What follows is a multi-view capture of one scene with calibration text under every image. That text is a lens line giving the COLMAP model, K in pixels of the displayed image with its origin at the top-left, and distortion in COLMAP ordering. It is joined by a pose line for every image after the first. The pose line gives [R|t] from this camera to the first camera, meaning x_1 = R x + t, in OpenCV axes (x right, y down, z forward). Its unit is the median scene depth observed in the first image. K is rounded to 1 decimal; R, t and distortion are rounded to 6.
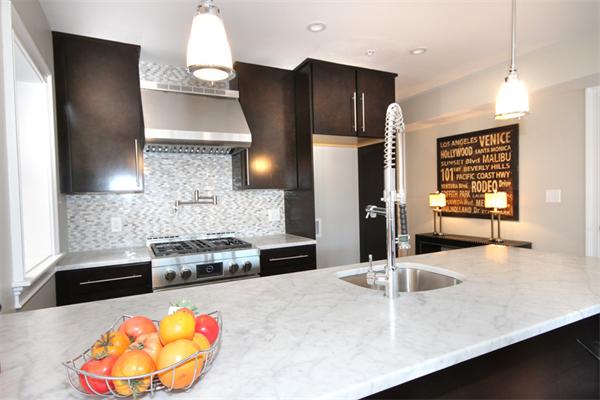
lens RADIAL K [[331.7, 0, 298.3], [0, 331.7, 194.1], [0, 0, 1]] dist [0.006917, 0.001773]
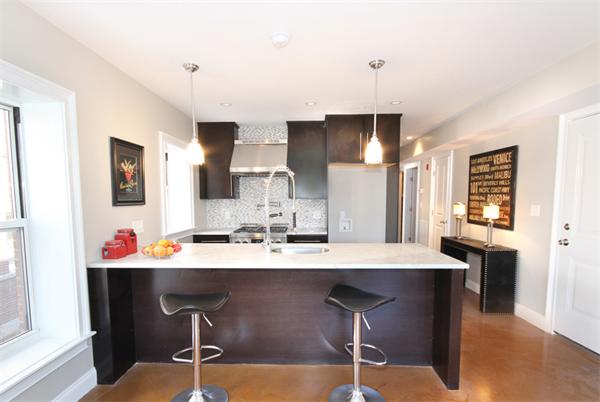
lens RADIAL K [[276.9, 0, 296.9], [0, 276.9, 201.1], [0, 0, 1]] dist [0.004541, -0.003907]
pose [[0.893663, 0.027774, -0.447878, 0.372933], [-0.018685, 0.999520, 0.024701, -0.027474], [0.448349, -0.013706, 0.893753, -0.164678]]
